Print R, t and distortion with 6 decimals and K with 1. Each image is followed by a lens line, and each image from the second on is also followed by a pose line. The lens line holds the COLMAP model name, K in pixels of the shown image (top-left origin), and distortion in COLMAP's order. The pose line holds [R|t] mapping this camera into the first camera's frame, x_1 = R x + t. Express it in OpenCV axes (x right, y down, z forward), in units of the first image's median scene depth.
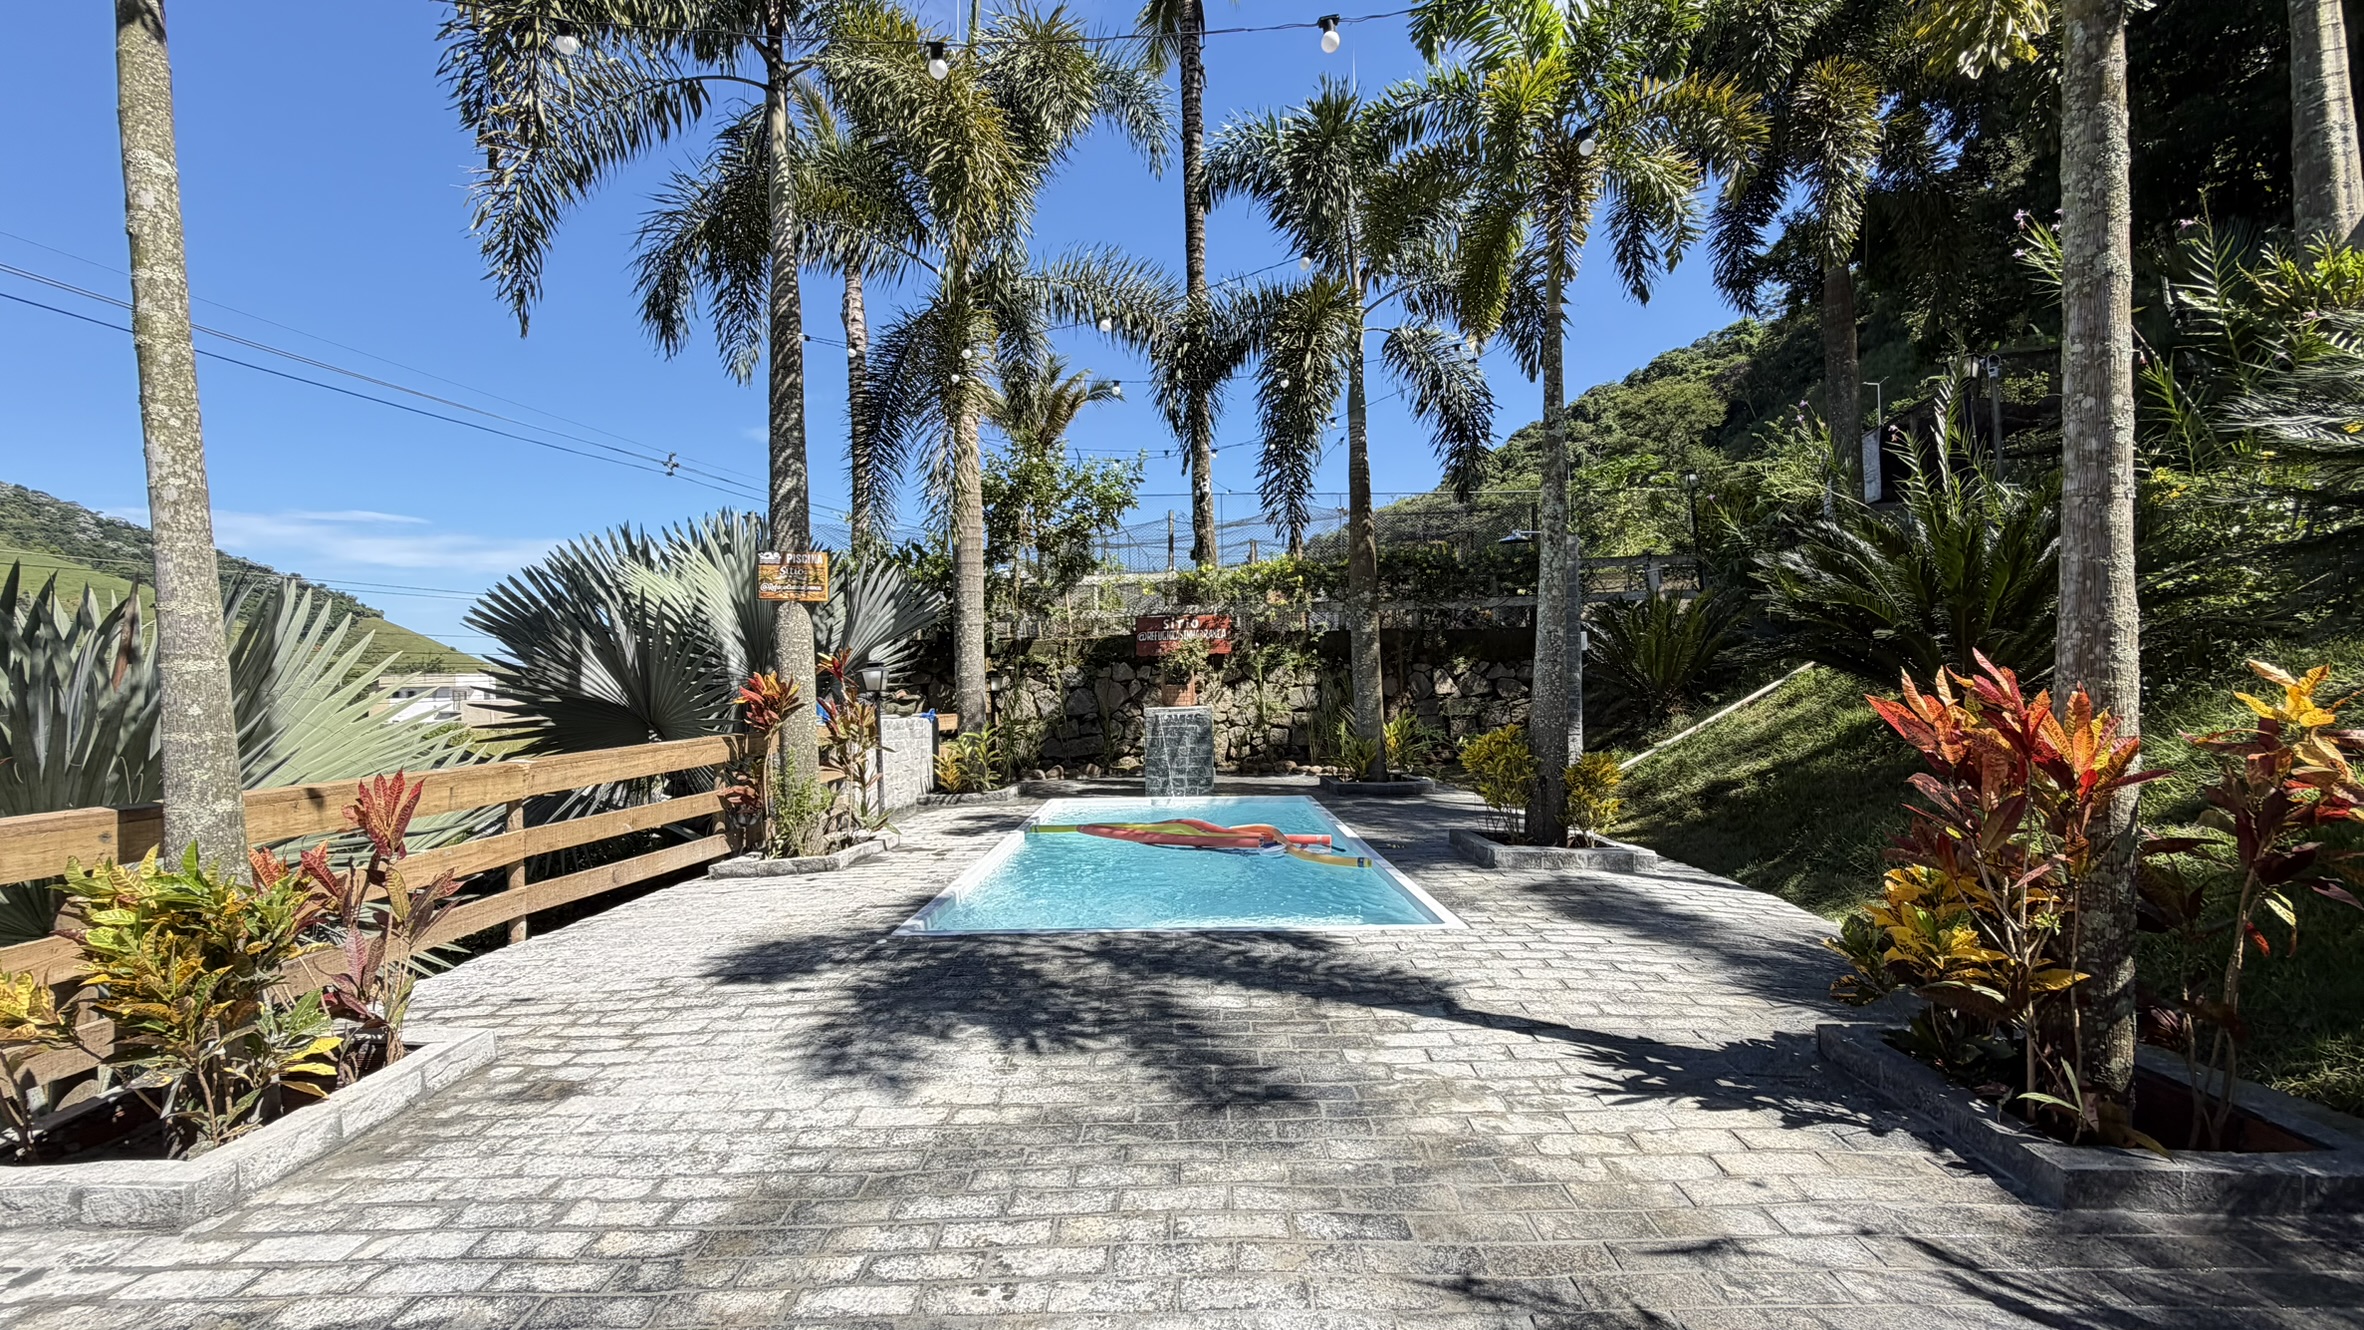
lens RADIAL K [[927.7, 0, 1177.9], [0, 927.7, 681.5], [0, 0, 1]] dist [0.001277, 0.000096]
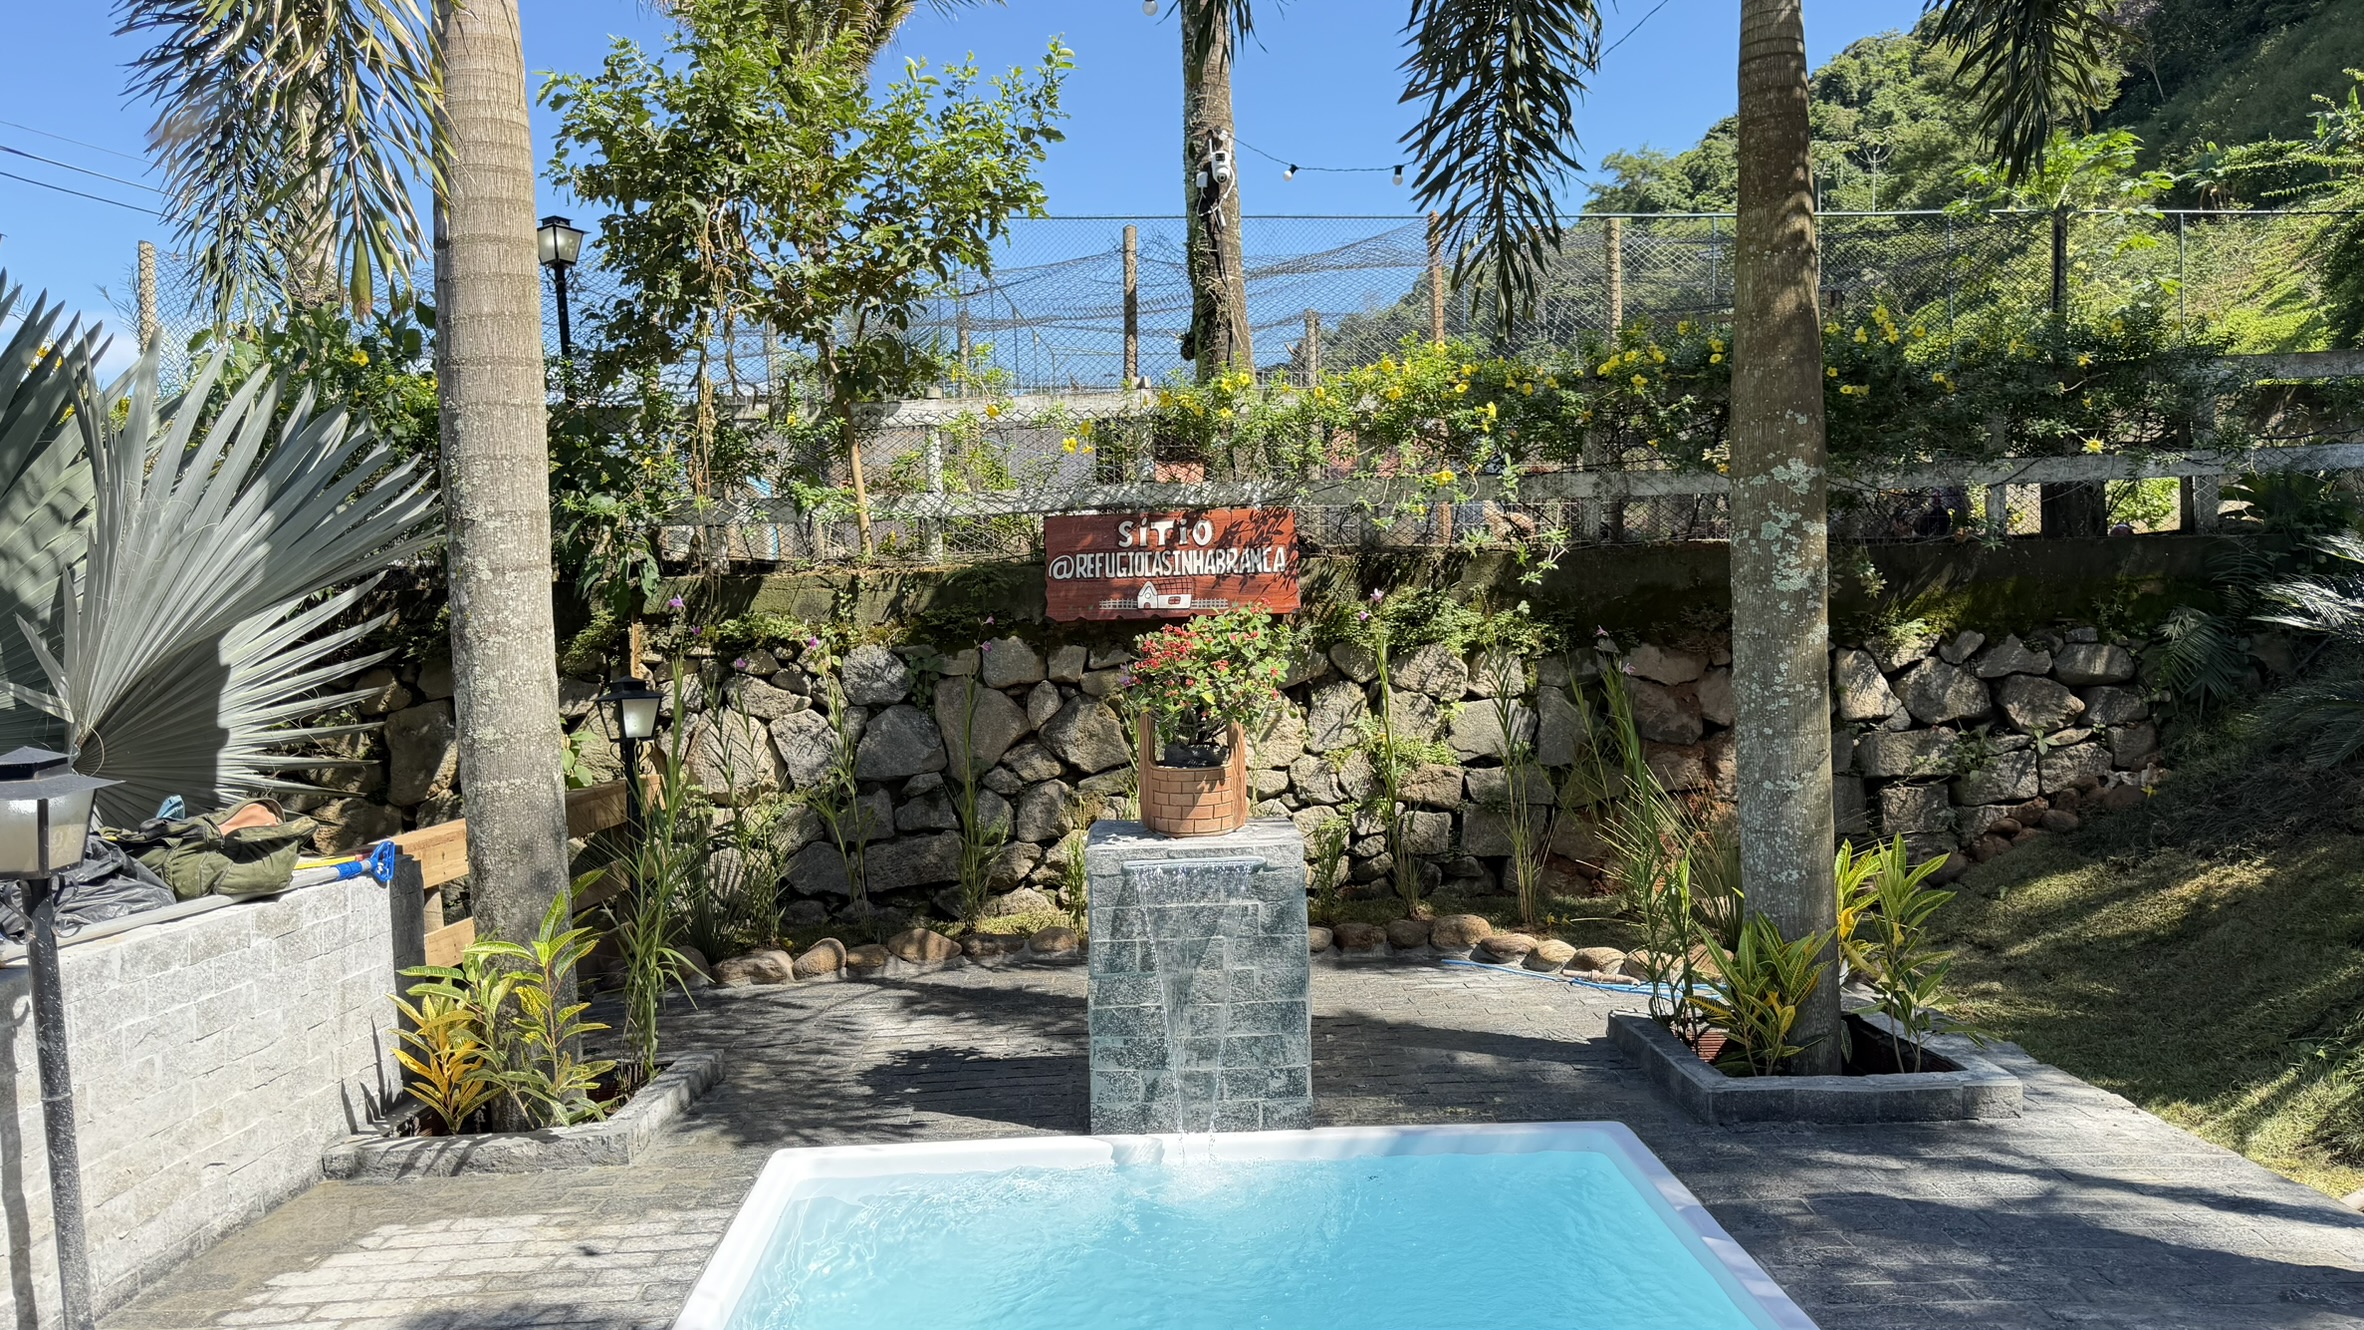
lens RADIAL K [[1619.7, 0, 1173.9], [0, 1619.7, 679.7], [0, 0, 1]] dist [0.066224, -0.003721]
pose [[0.999035, -0.005769, 0.043540, -0.021998], [0.003037, 0.998037, 0.062546, -0.044078], [-0.043816, -0.062353, 0.997092, 0.349451]]
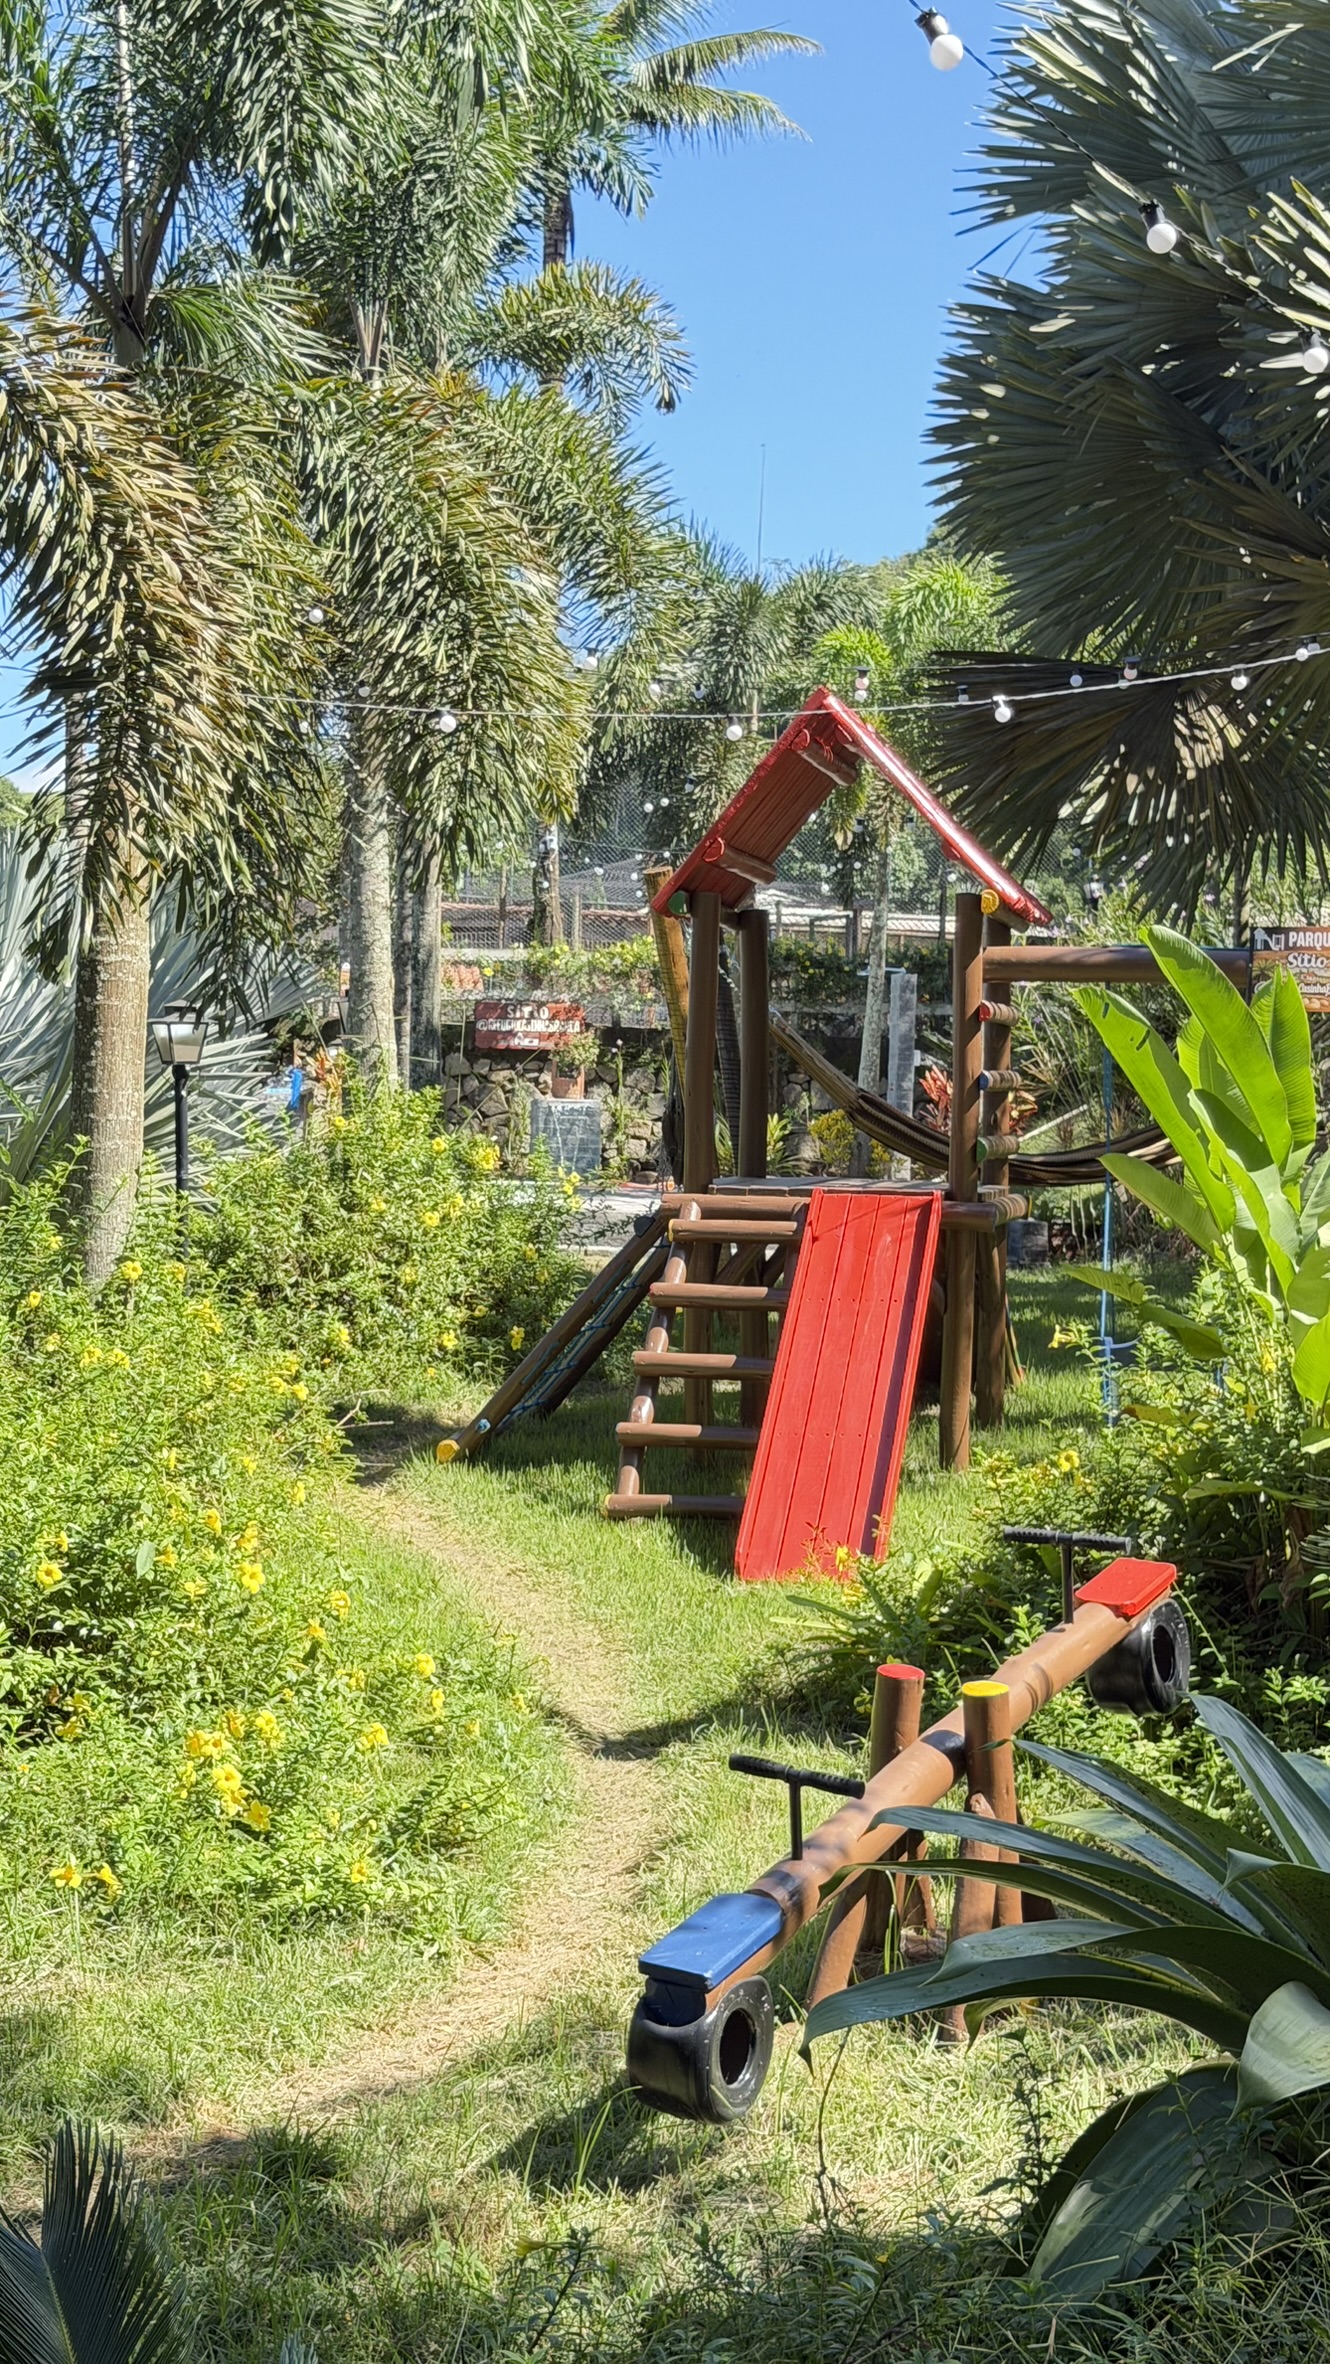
lens RADIAL K [[3238.0, 0, 657.2], [0, 3238.0, 1203.3], [0, 0, 1]] dist [0.114750, 0.000000]
pose [[0.977744, 0.044753, 0.204974, -0.485423], [-0.048587, 0.998725, 0.013711, 0.066893], [-0.204099, -0.023365, 0.978671, -1.952117]]
